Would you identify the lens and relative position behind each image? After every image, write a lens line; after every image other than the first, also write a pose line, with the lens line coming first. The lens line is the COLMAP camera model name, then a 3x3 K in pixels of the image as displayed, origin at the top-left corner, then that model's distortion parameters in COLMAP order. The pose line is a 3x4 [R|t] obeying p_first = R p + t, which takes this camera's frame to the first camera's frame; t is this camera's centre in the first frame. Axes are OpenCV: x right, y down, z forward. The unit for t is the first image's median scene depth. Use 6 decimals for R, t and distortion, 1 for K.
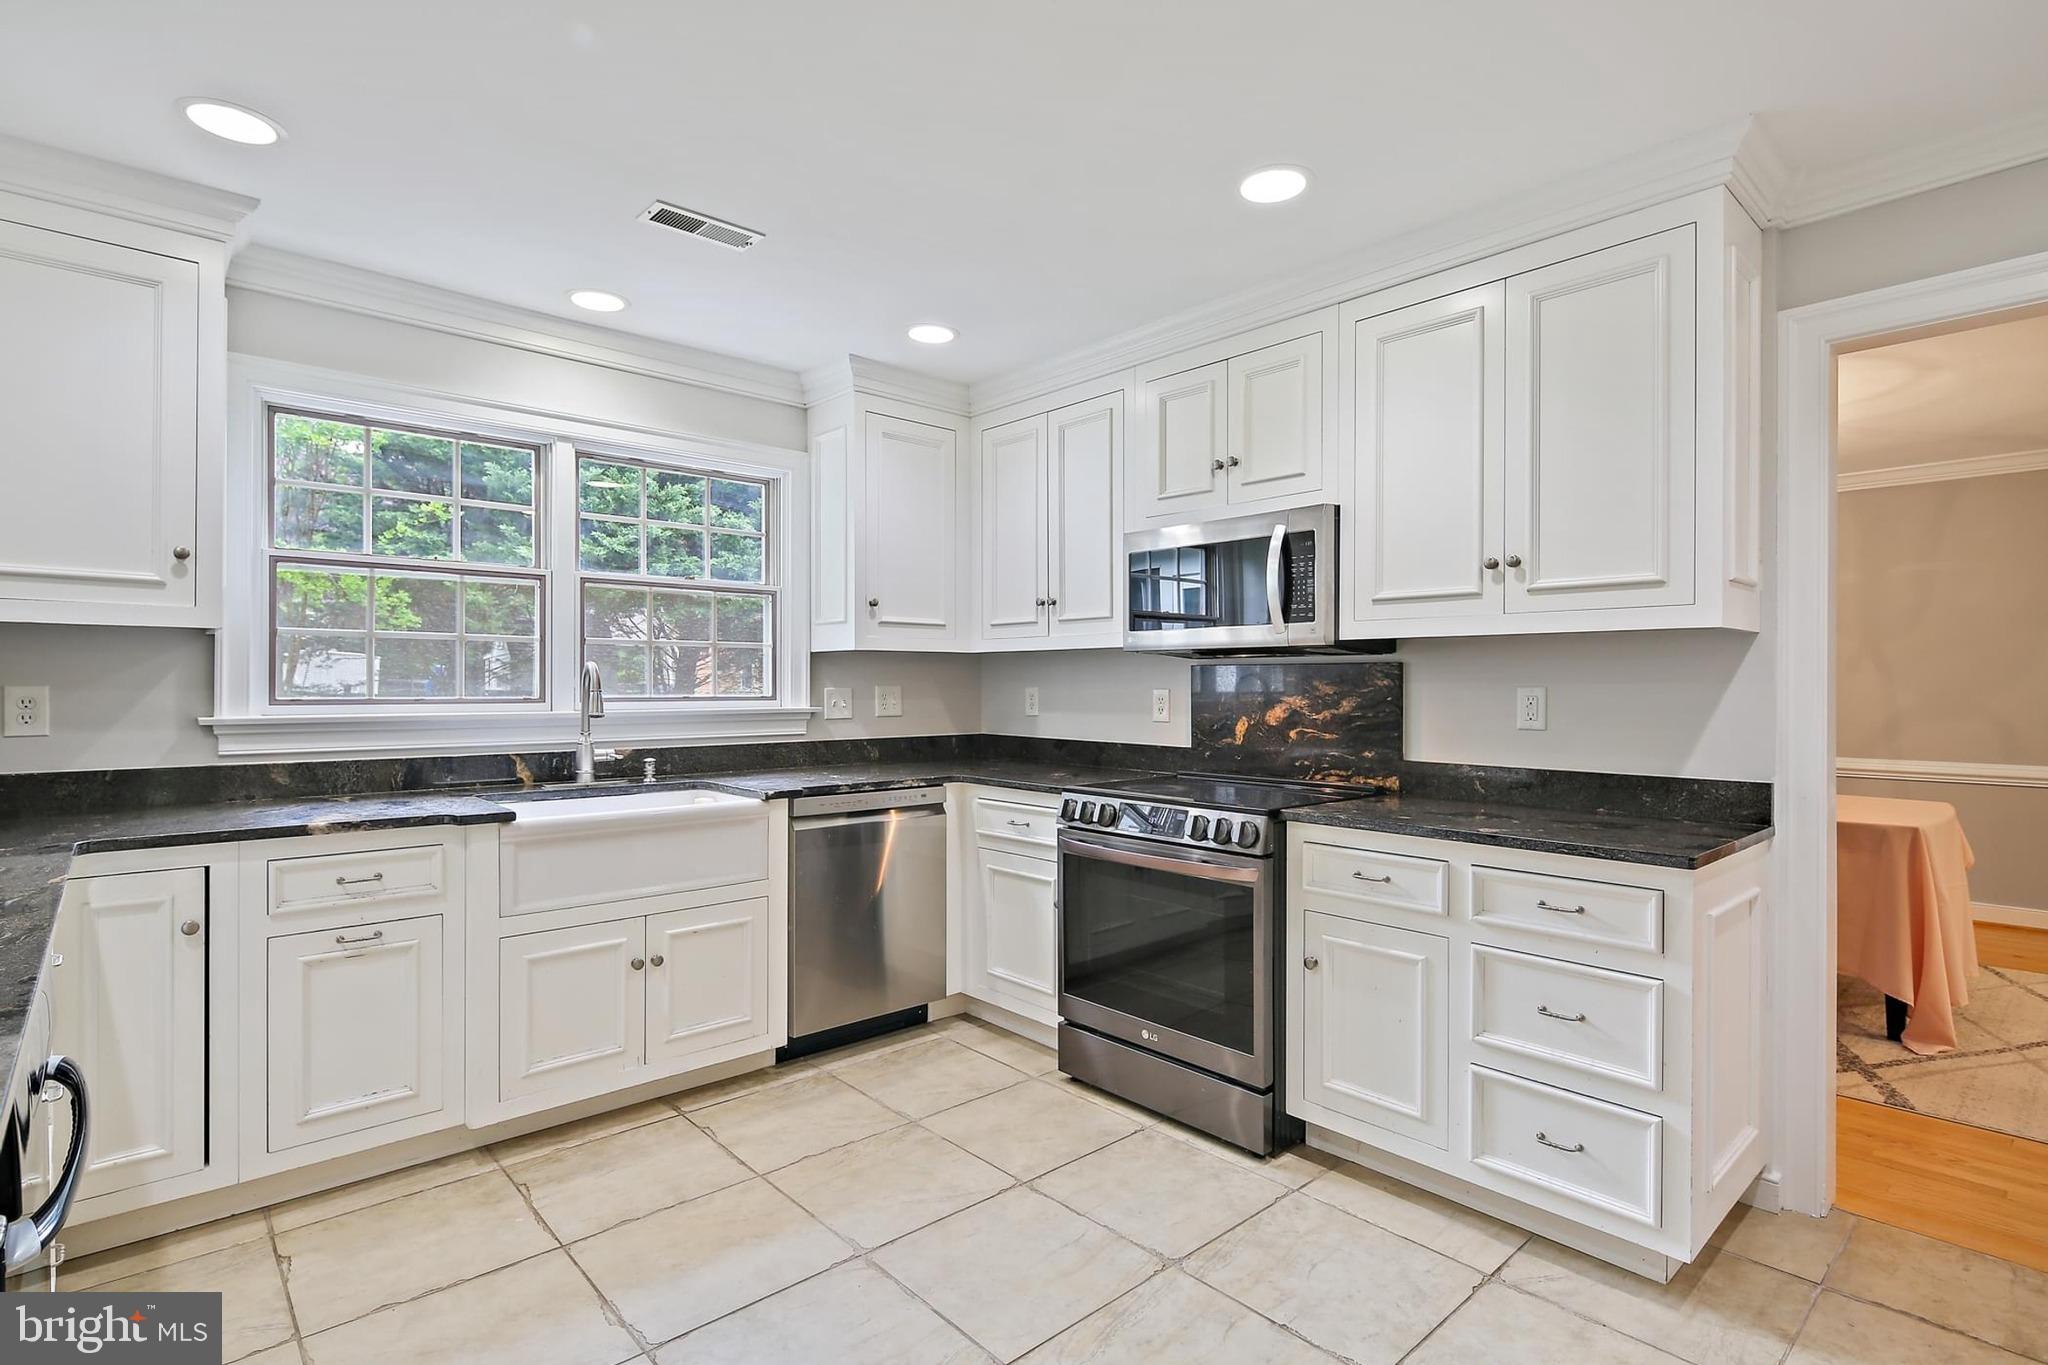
lens RADIAL K [[990.3, 0, 1027.0], [0, 990.3, 684.3], [0, 0, 1]] dist [-0.000040, -0.001568]
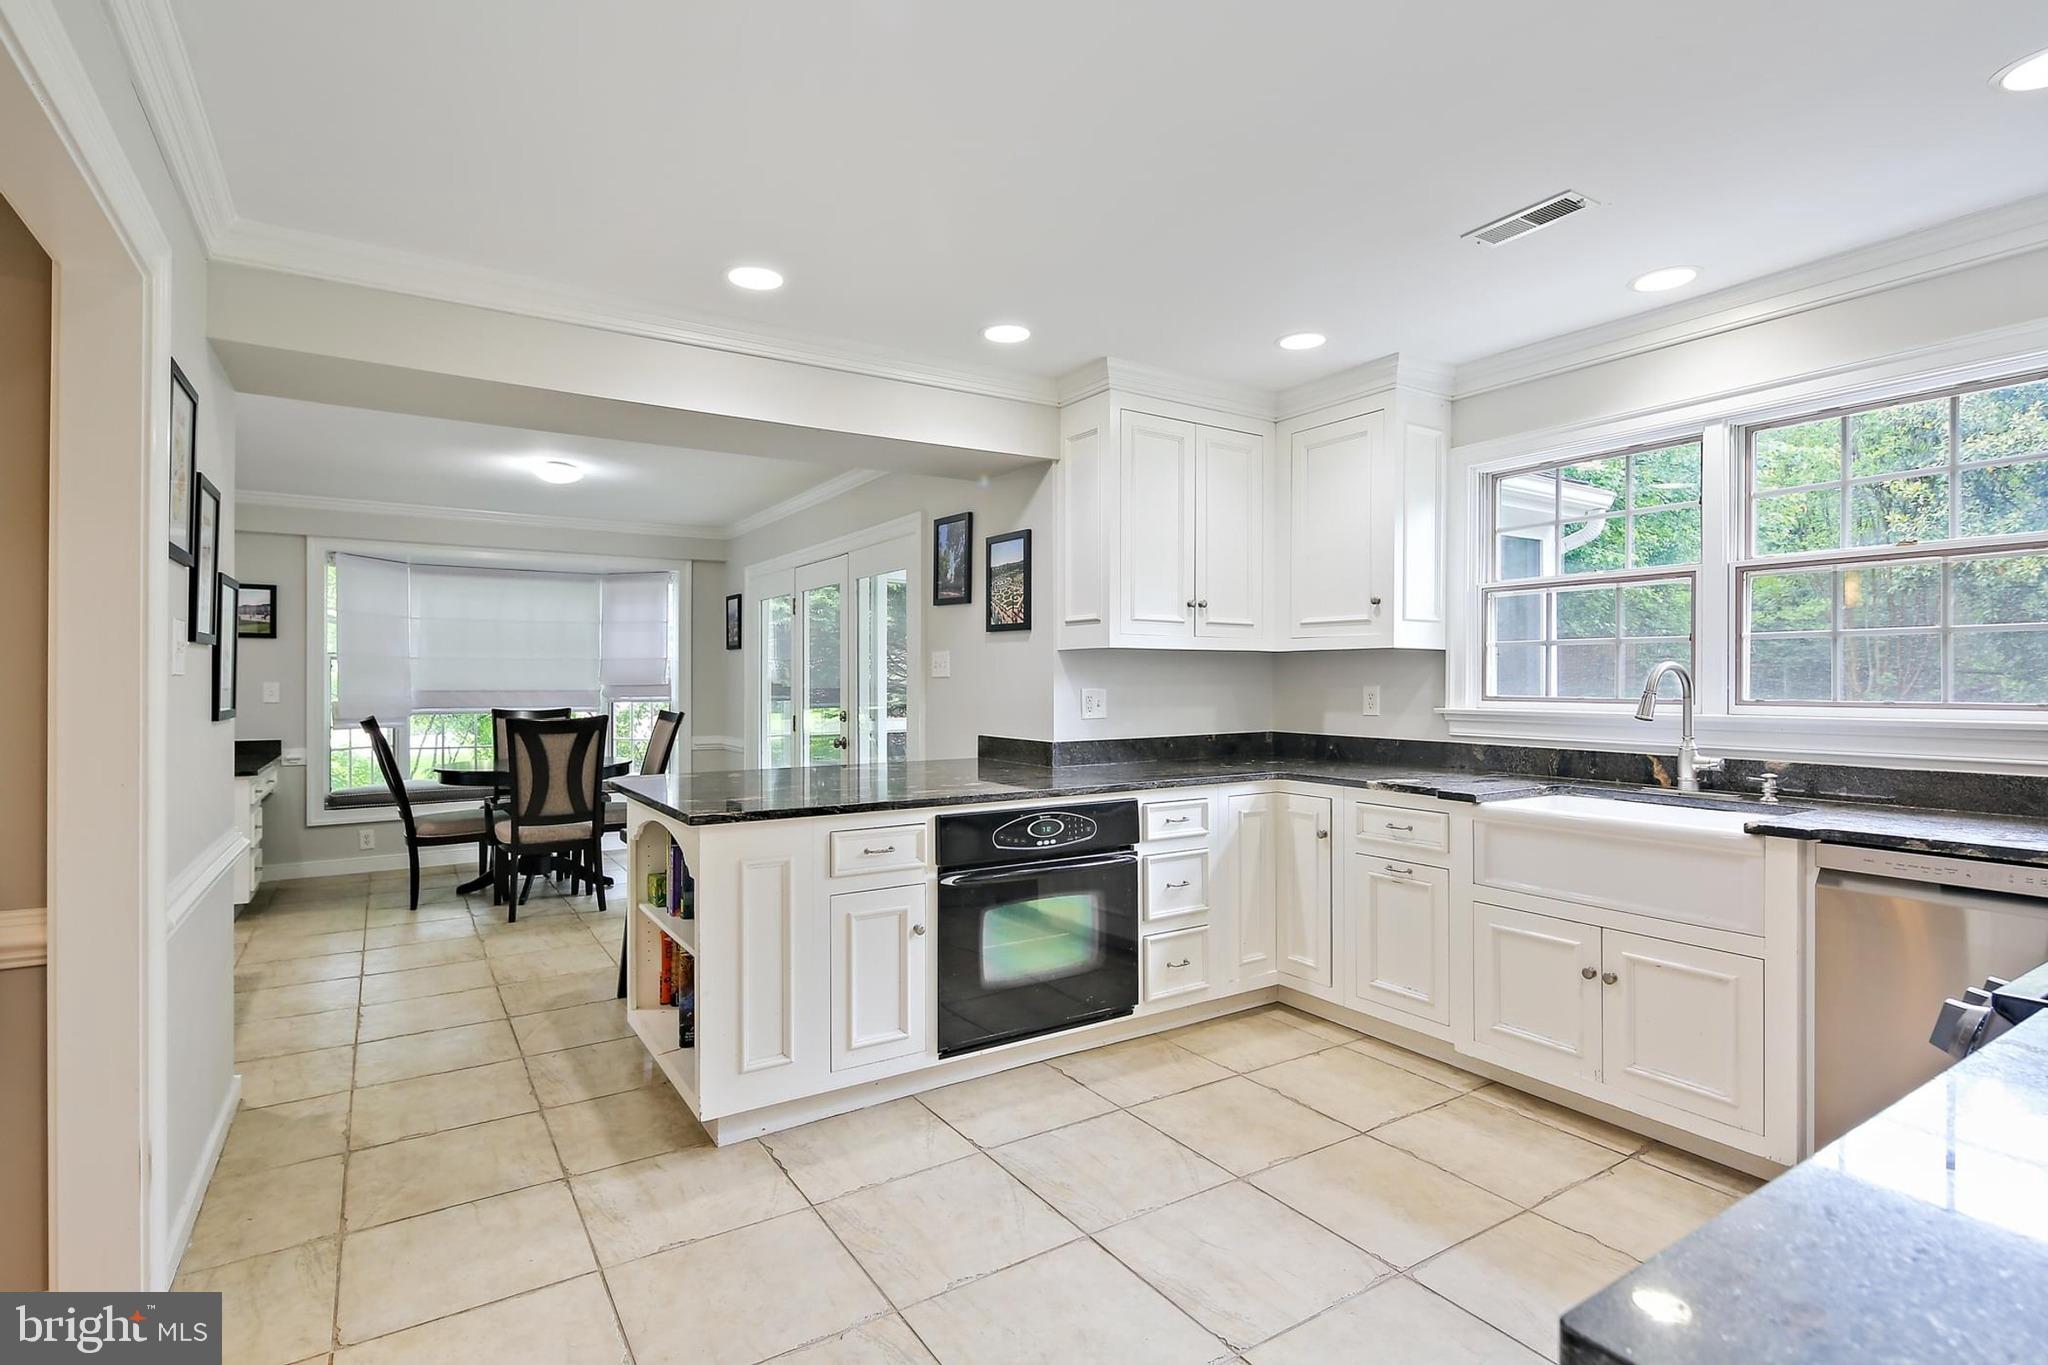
lens RADIAL K [[990.3, 0, 1027.0], [0, 990.3, 684.3], [0, 0, 1]] dist [-0.000040, -0.001568]
pose [[-0.163628, -0.000867, -0.986522, 0.649081], [-0.002065, 0.999998, -0.000536, 0.000695], [0.986520, 0.001950, -0.163630, 0.606566]]
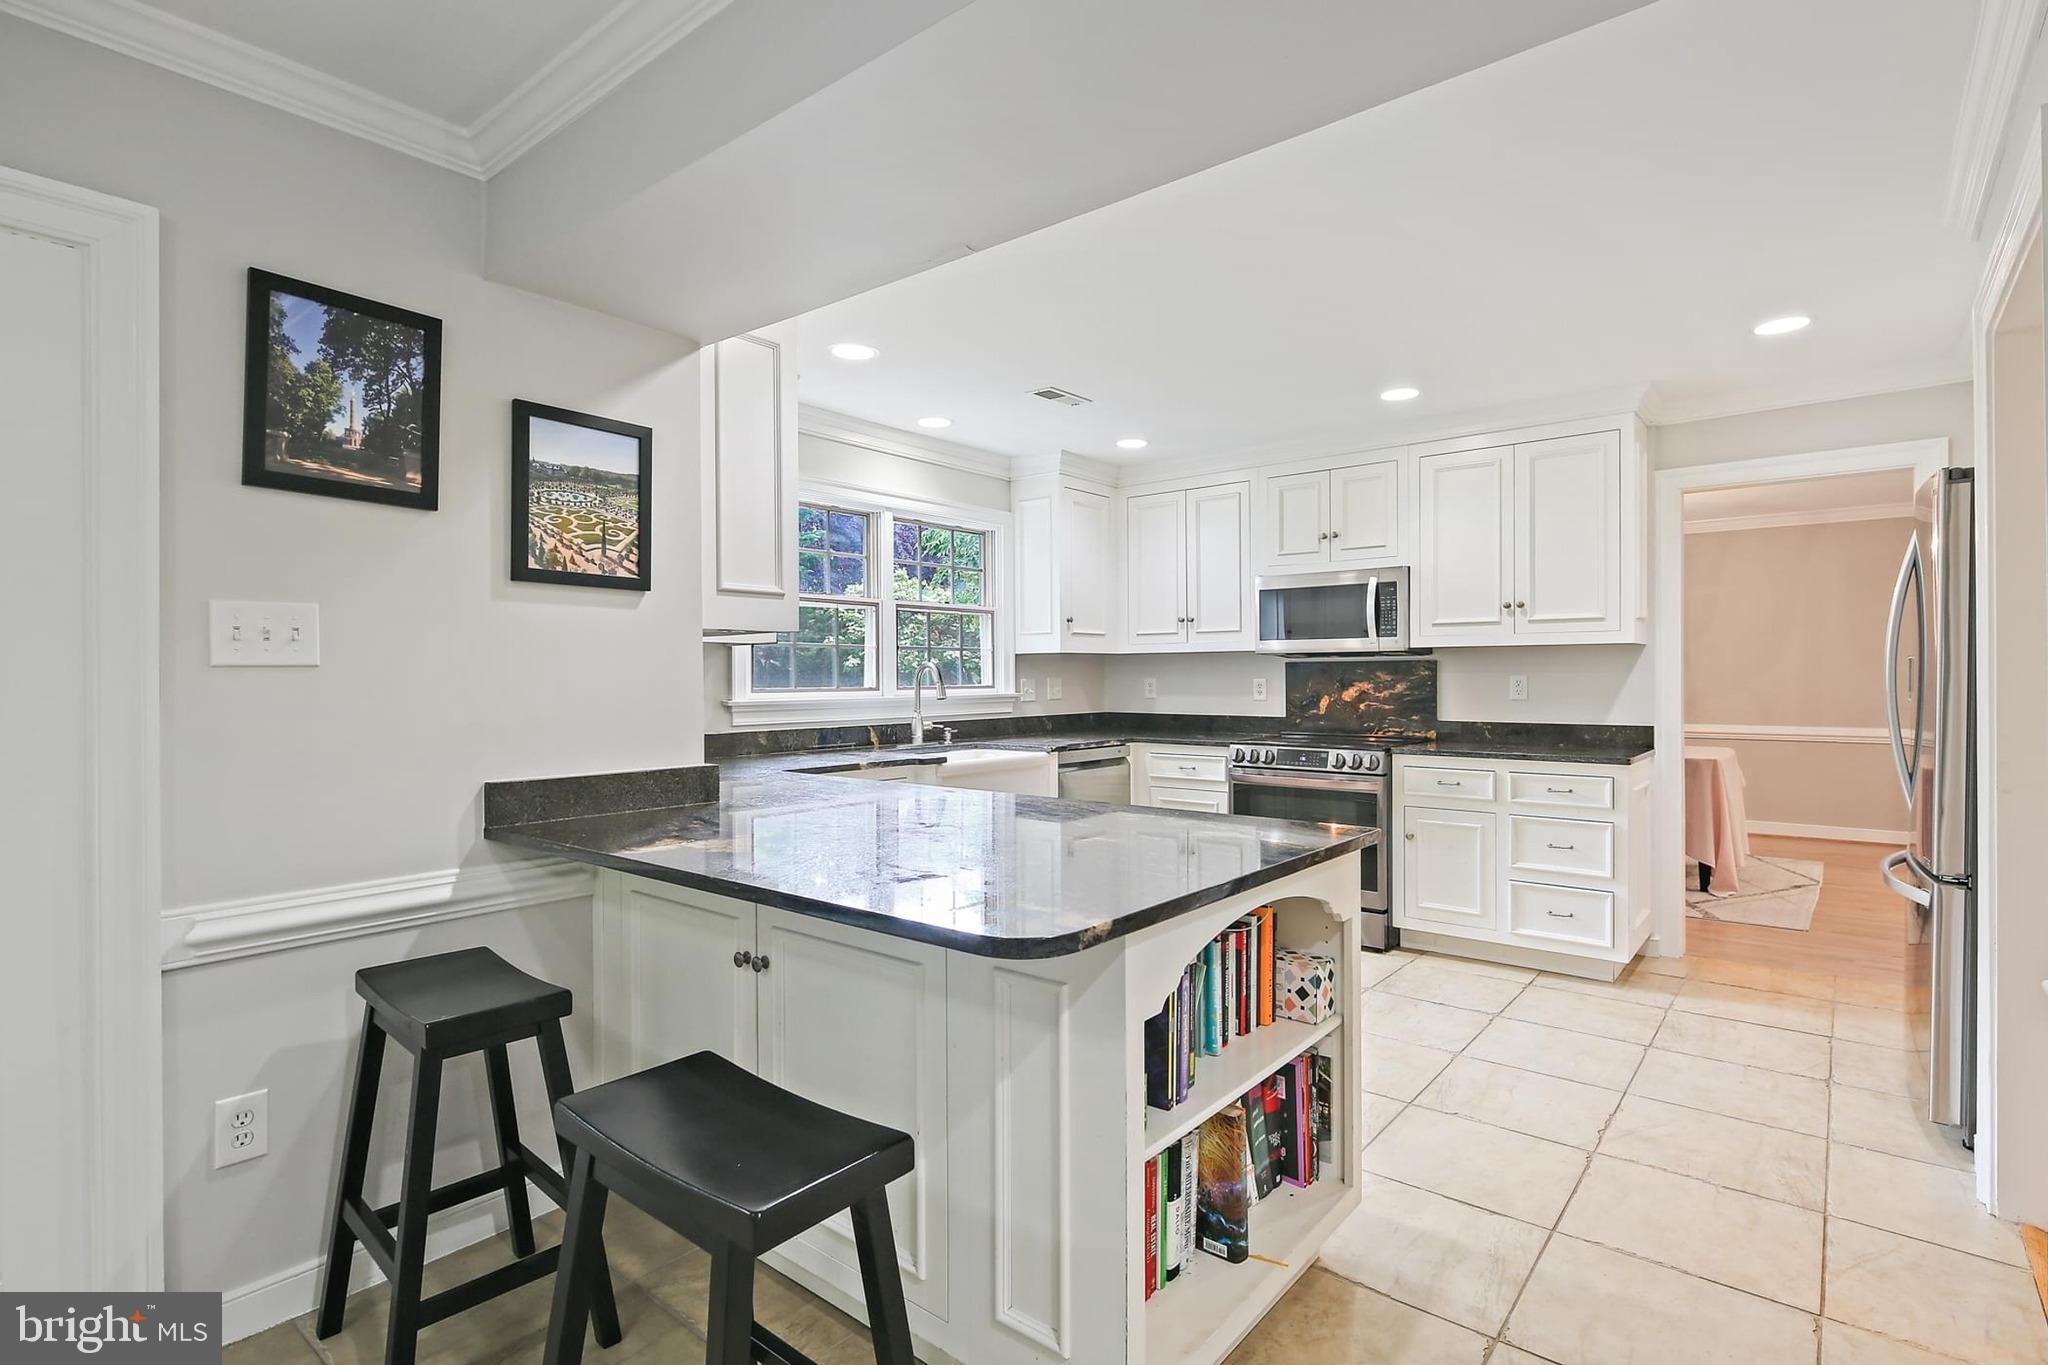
lens RADIAL K [[996.0, 0, 1026.5], [0, 996.0, 678.1], [0, 0, 1]] dist [0.003506, -0.002577]
pose [[0.989065, -0.007063, 0.147314, -0.567579], [0.006854, 0.999975, 0.001929, -0.001306], [-0.147324, -0.000898, 0.989088, -0.559180]]
